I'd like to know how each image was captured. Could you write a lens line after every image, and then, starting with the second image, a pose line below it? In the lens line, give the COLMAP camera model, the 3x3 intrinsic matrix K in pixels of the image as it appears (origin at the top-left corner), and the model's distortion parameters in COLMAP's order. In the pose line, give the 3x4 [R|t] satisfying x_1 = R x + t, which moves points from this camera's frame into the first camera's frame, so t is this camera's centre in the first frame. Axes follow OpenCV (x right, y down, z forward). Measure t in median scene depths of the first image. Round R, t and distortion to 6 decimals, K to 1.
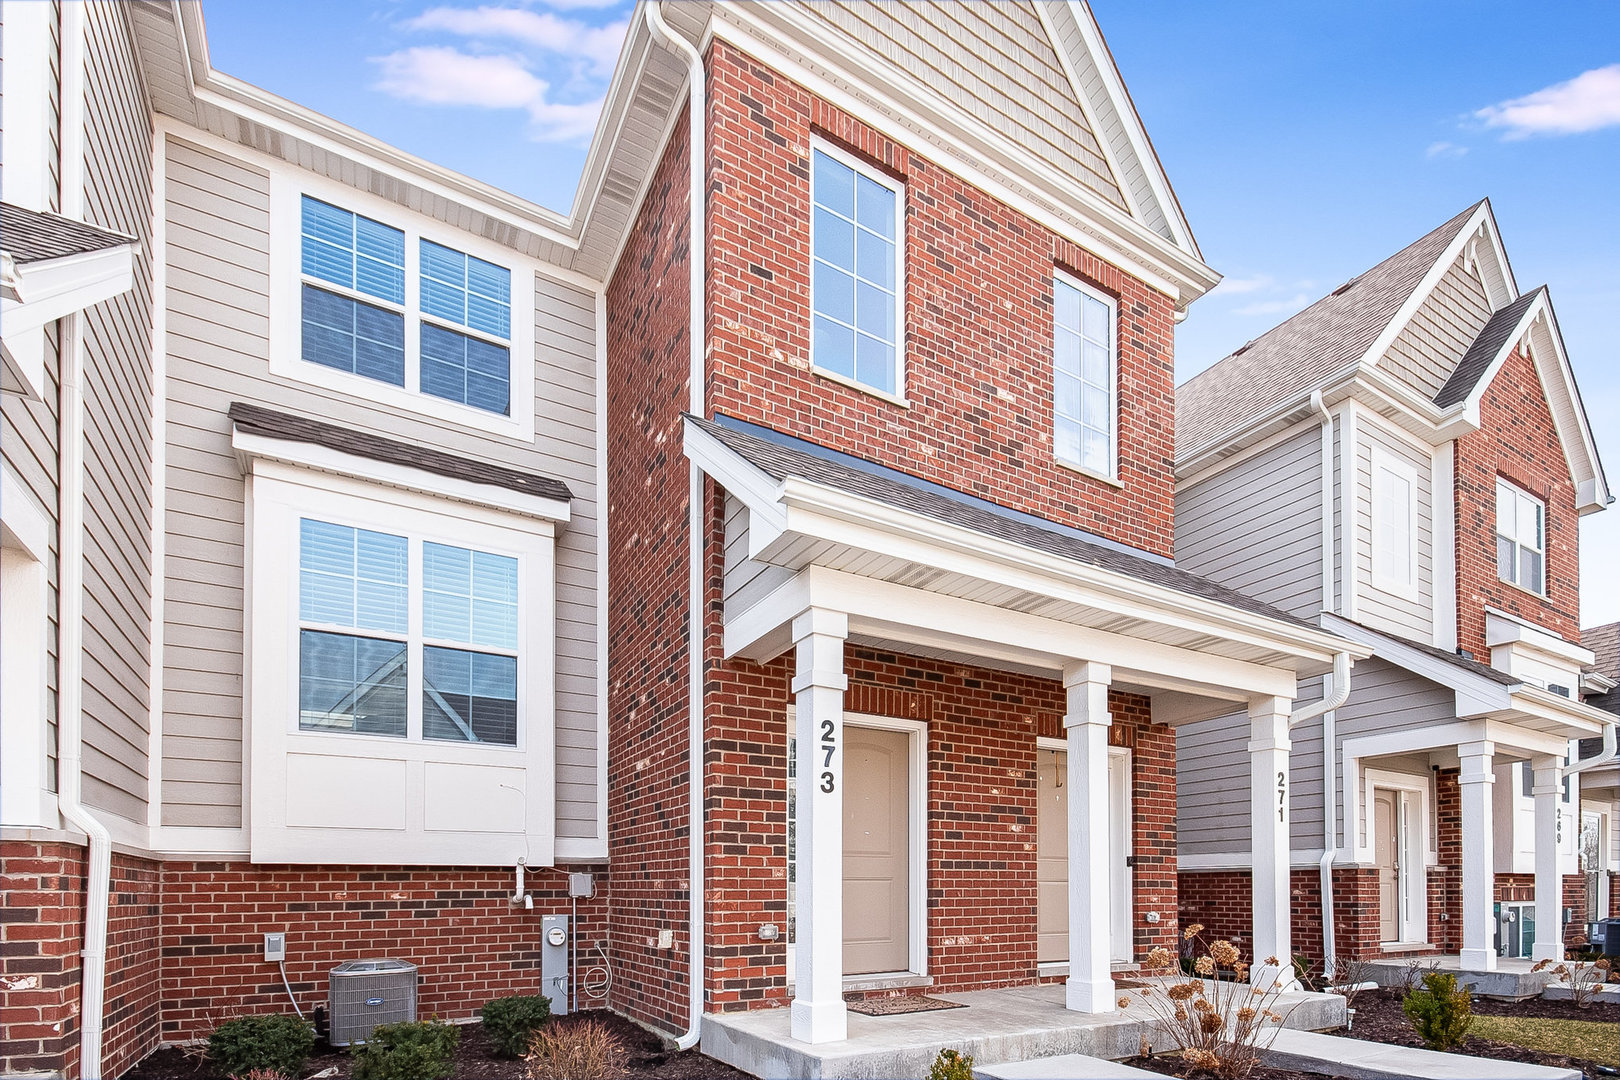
lens RADIAL K [[709.5, 0, 810.0], [0, 709.5, 540.0], [0, 0, 1]] dist [0.015823, 0.000704]
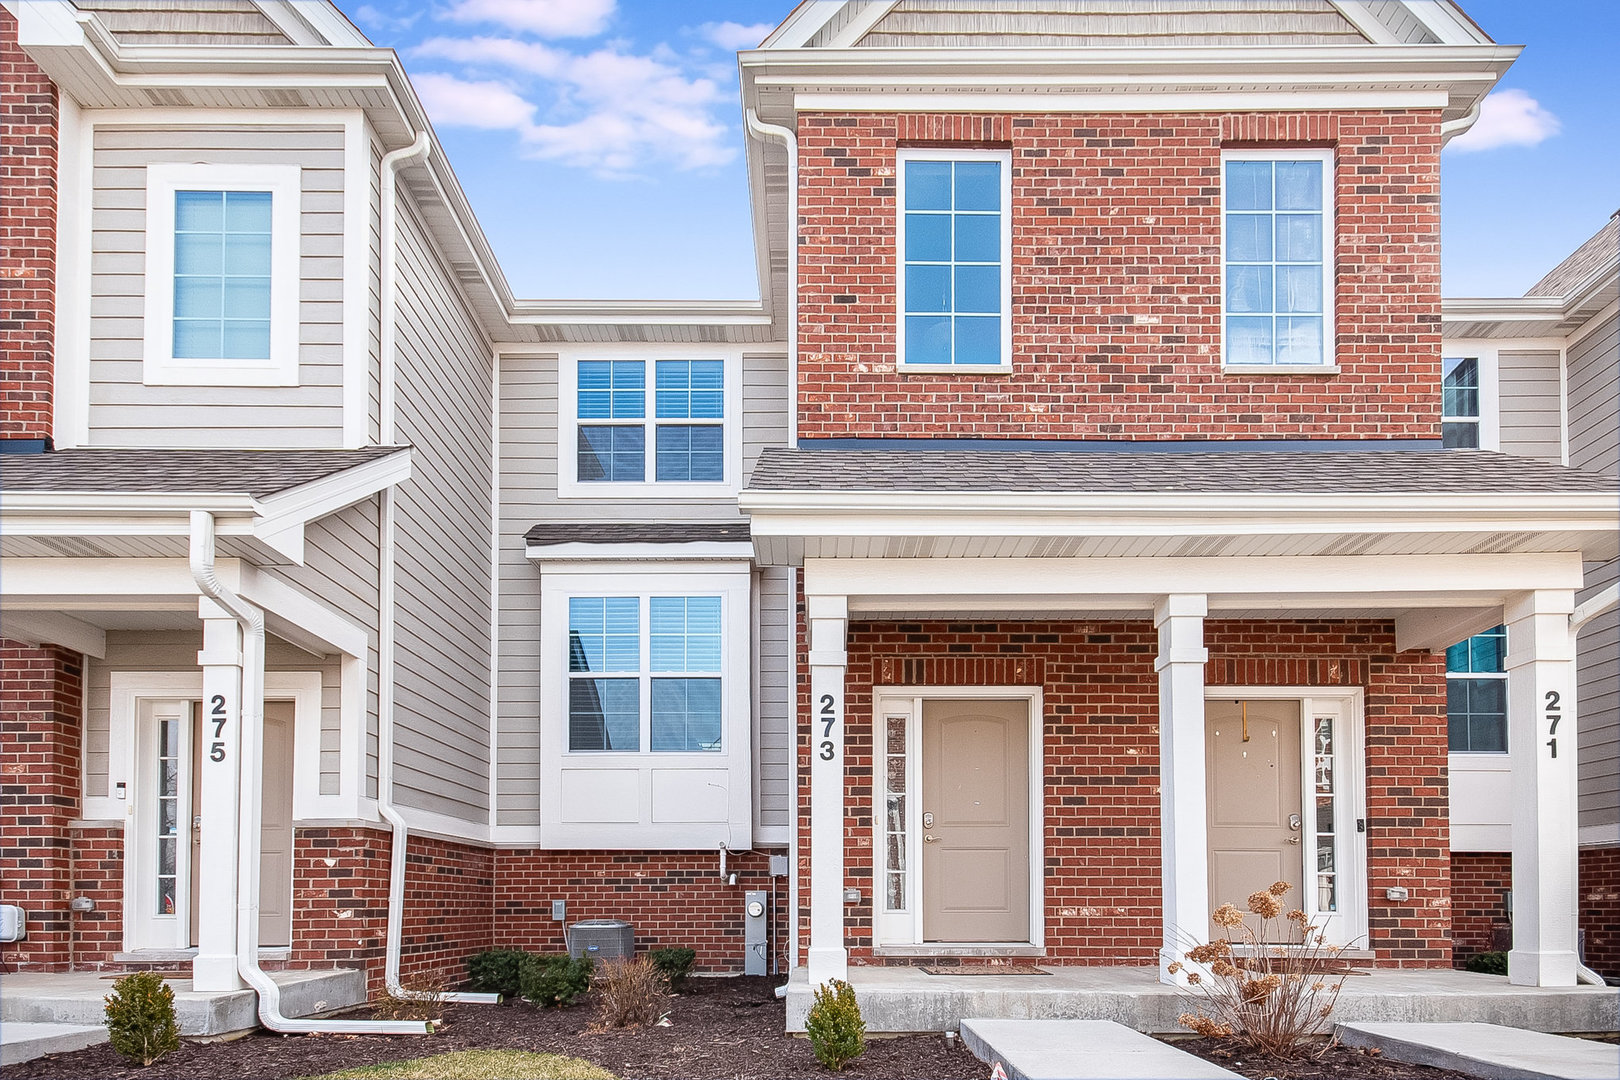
lens RADIAL K [[687.8, 0, 810.9], [0, 687.8, 517.5], [0, 0, 1]] dist [0.018206, -0.000003]
pose [[0.873893, -0.236259, -0.424845, 0.344763], [0.216586, 0.971647, -0.094828, 0.054466], [0.435203, -0.009146, 0.900286, 0.019441]]
